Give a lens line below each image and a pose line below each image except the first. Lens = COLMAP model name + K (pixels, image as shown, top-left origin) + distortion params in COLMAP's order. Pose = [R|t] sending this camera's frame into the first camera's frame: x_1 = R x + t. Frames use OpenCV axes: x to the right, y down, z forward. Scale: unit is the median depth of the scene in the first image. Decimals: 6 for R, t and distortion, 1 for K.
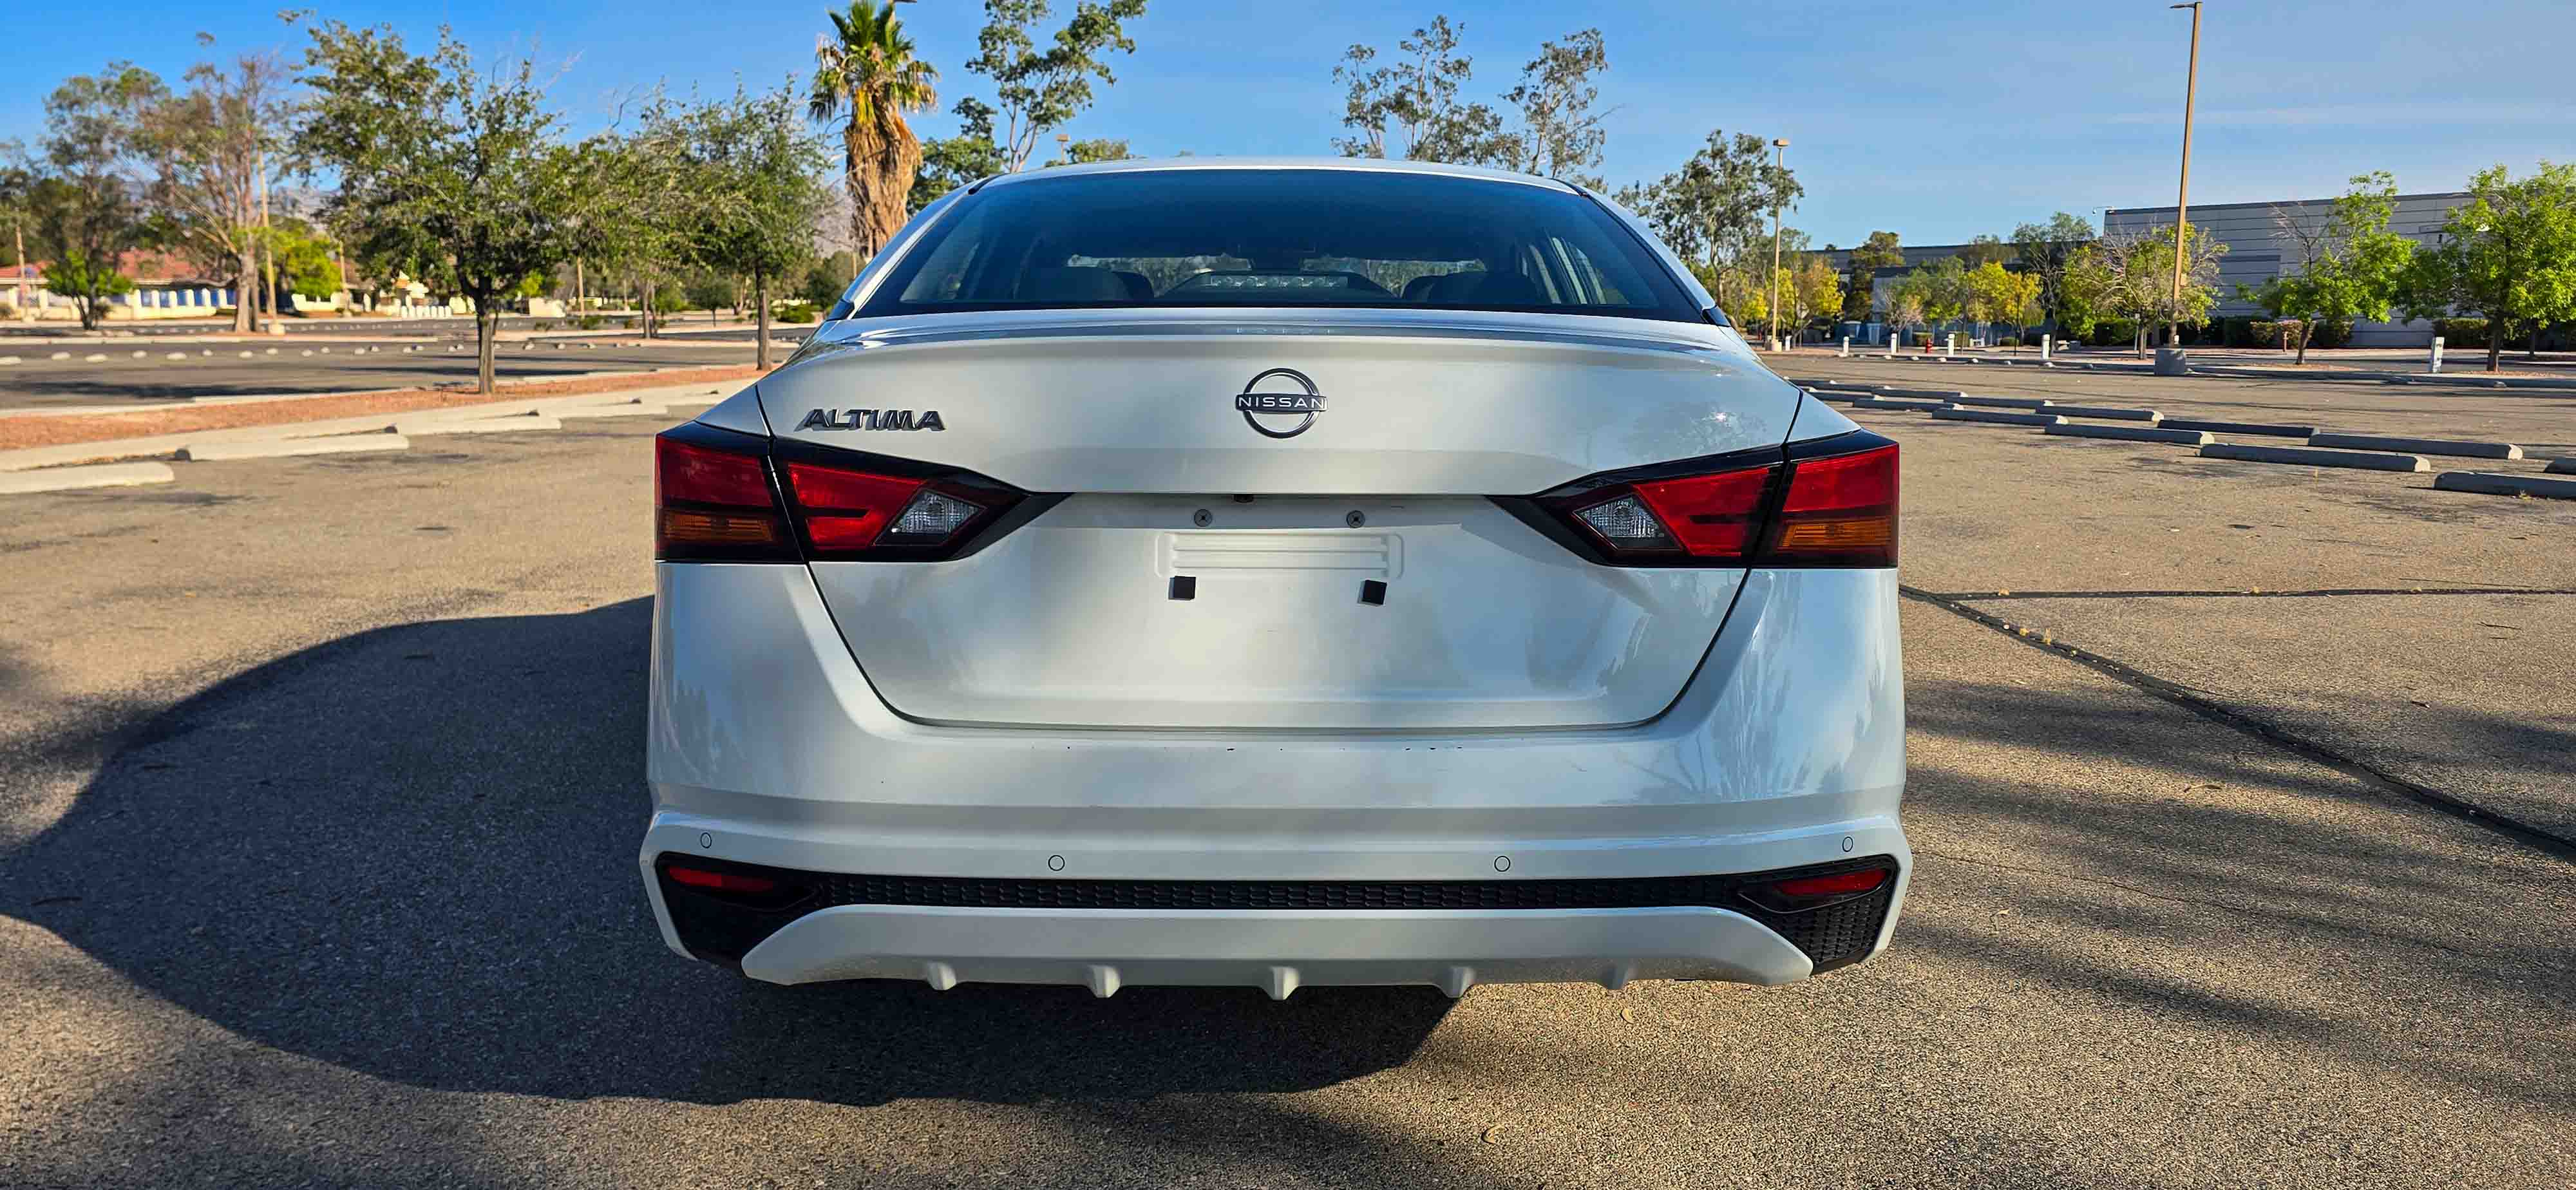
lens RADIAL K [[1754.8, 0, 1289.3], [0, 1754.8, 609.9], [0, 0, 1]] dist [-0.008760, 0.015965]
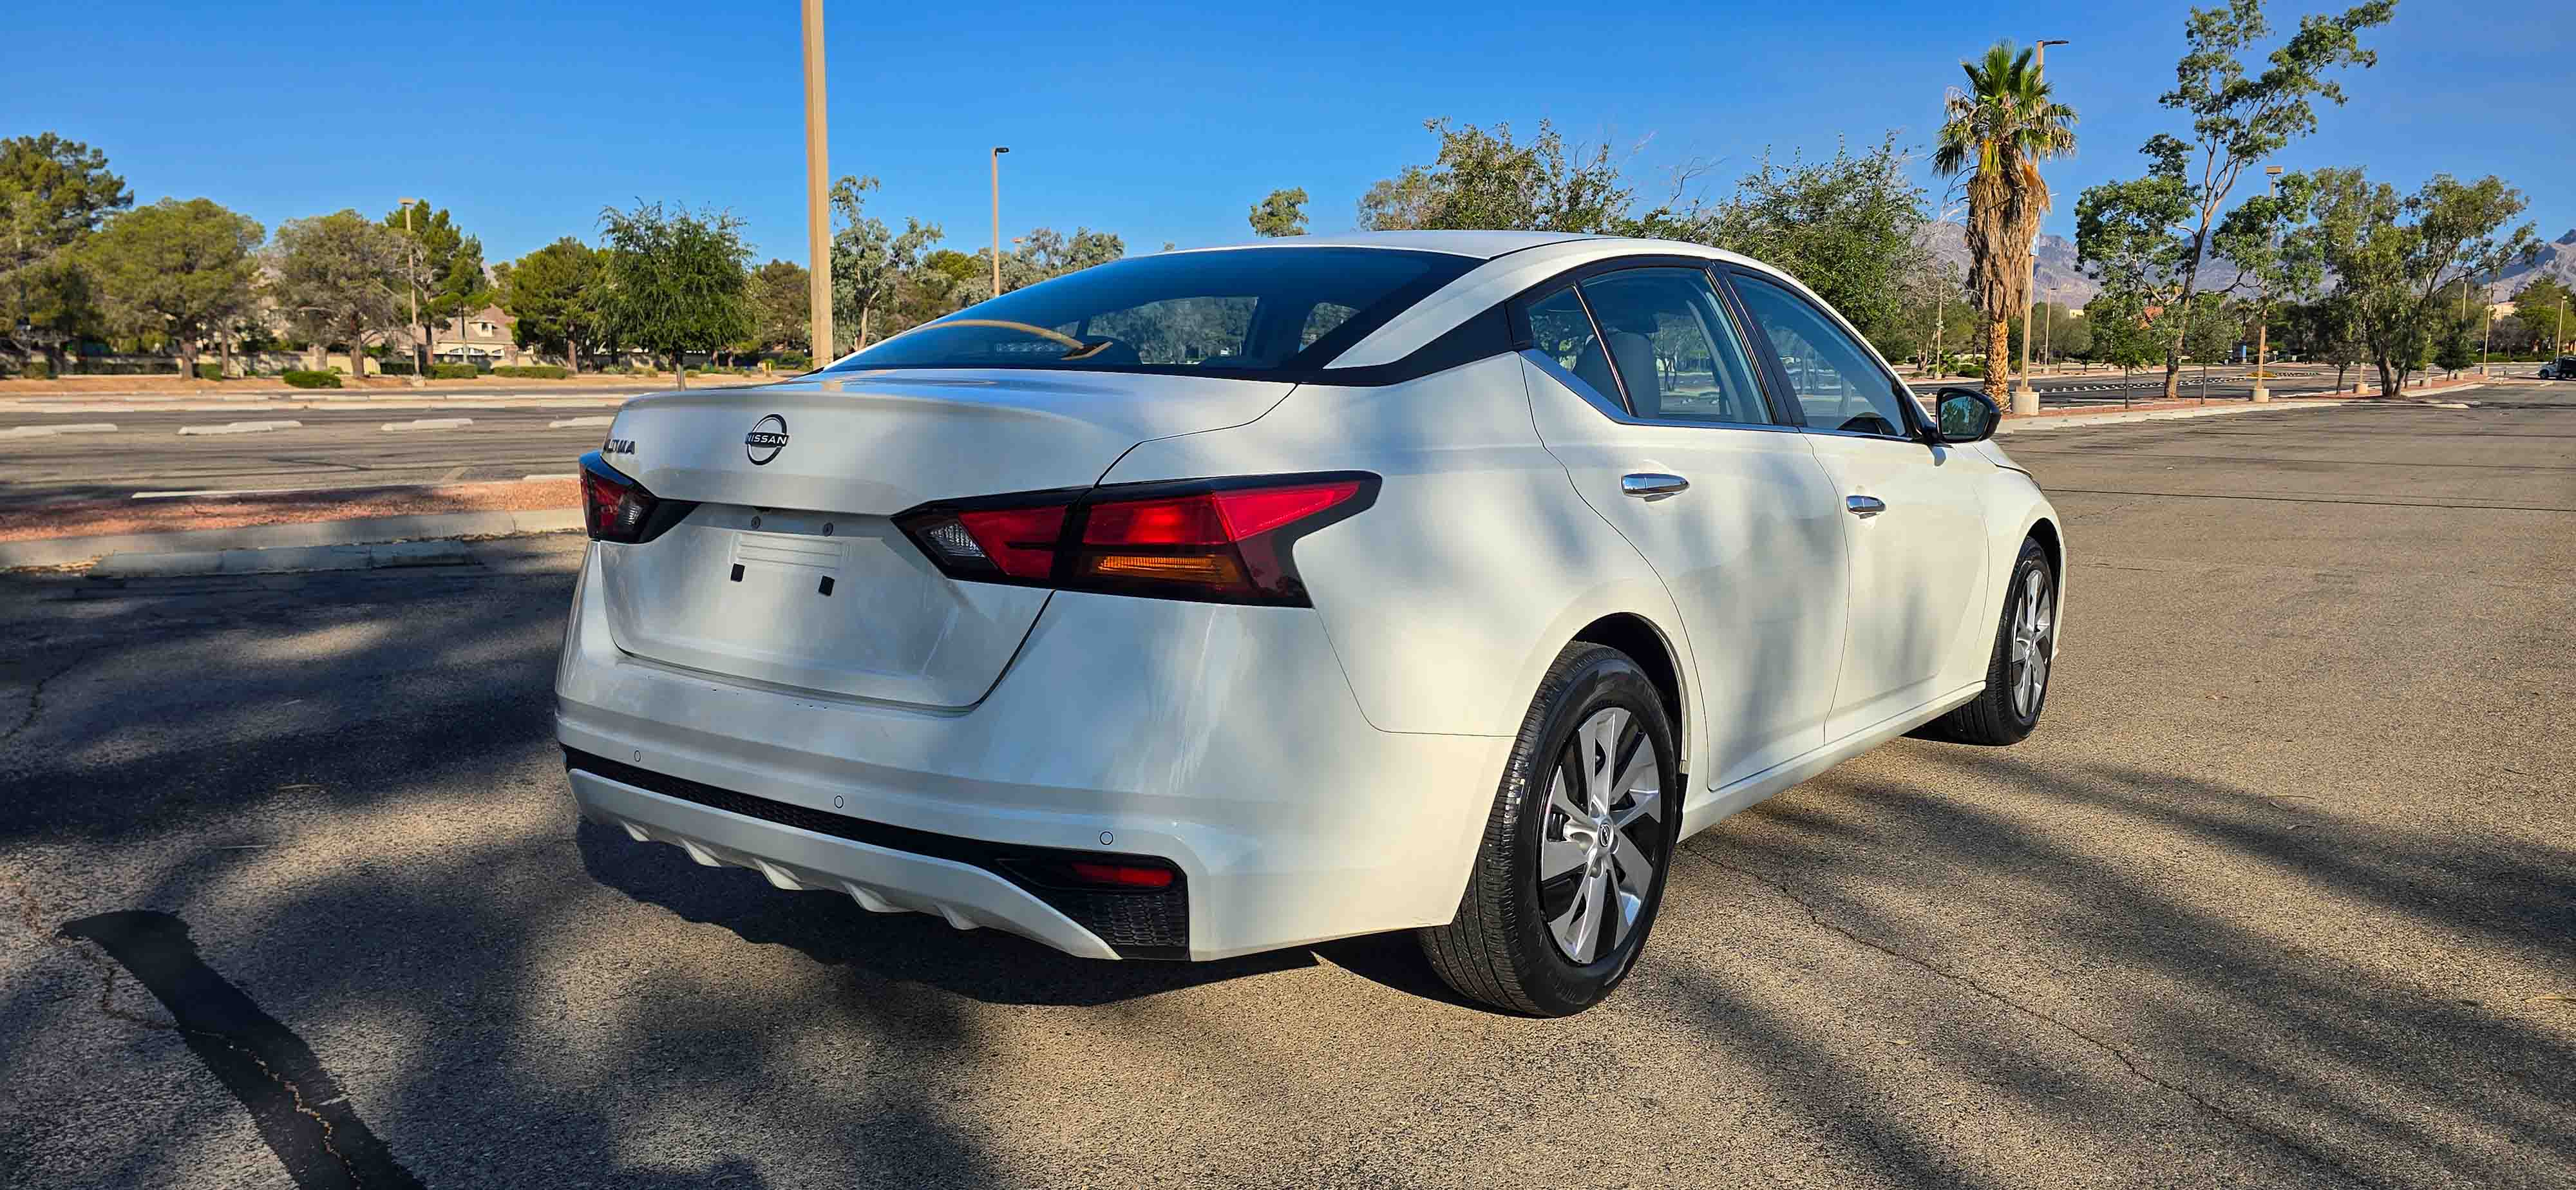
lens RADIAL K [[1754.8, 0, 1313.0], [0, 1754.8, 610.4], [0, 0, 1]] dist [-0.008760, 0.015965]
pose [[0.794323, 0.074899, -0.602861, 1.117658], [-0.093228, 0.995644, 0.000862, -0.026347], [0.600300, 0.055519, 0.797846, 0.176324]]
